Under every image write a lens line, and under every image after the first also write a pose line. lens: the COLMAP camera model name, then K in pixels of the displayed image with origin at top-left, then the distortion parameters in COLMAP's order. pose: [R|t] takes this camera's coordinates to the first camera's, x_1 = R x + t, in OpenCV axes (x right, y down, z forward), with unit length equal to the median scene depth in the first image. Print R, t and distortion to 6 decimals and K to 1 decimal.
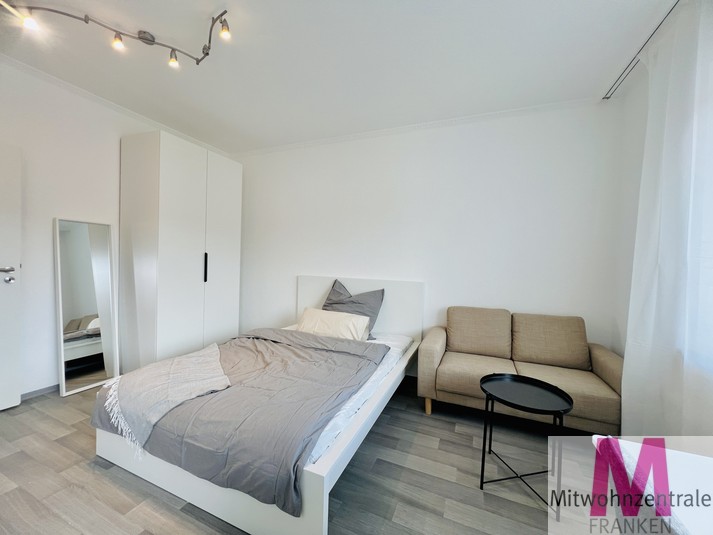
lens RADIAL K [[287.2, 0, 354.2], [0, 287.2, 272.1], [0, 0, 1]] dist [-0.001278, 0.000693]
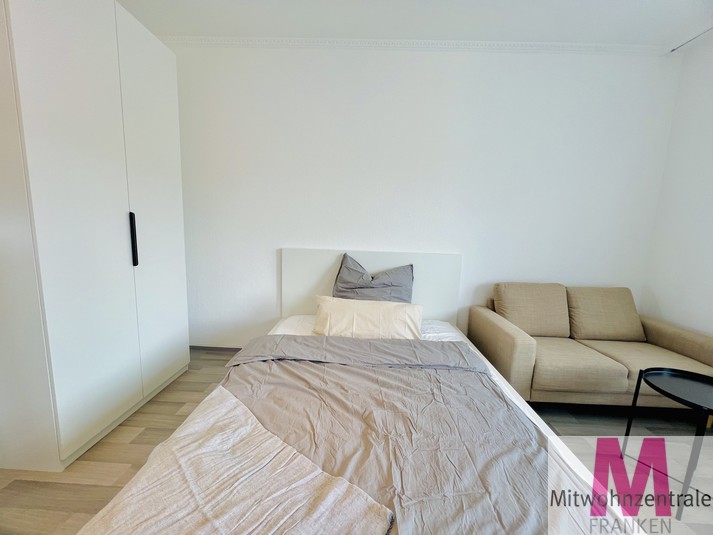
lens RADIAL K [[287.7, 0, 353.8], [0, 287.7, 274.5], [0, 0, 1]] dist [-0.000574, -0.000551]
pose [[0.933987, -0.056261, 0.352850, -0.404891], [0.009561, 0.991107, 0.132721, -0.023427], [-0.357179, -0.120587, 0.926219, 0.419264]]
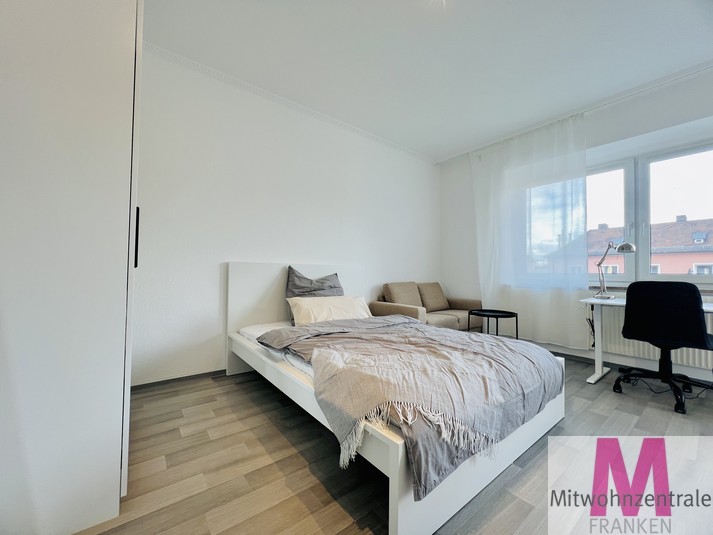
lens RADIAL K [[287.7, 0, 360.6], [0, 287.7, 270.4], [0, 0, 1]] dist [-0.000574, -0.000551]
pose [[0.475677, -0.016456, 0.879466, -0.956910], [0.042672, 0.999080, -0.004386, 0.070489], [-0.878584, 0.039615, 0.475942, 0.547614]]
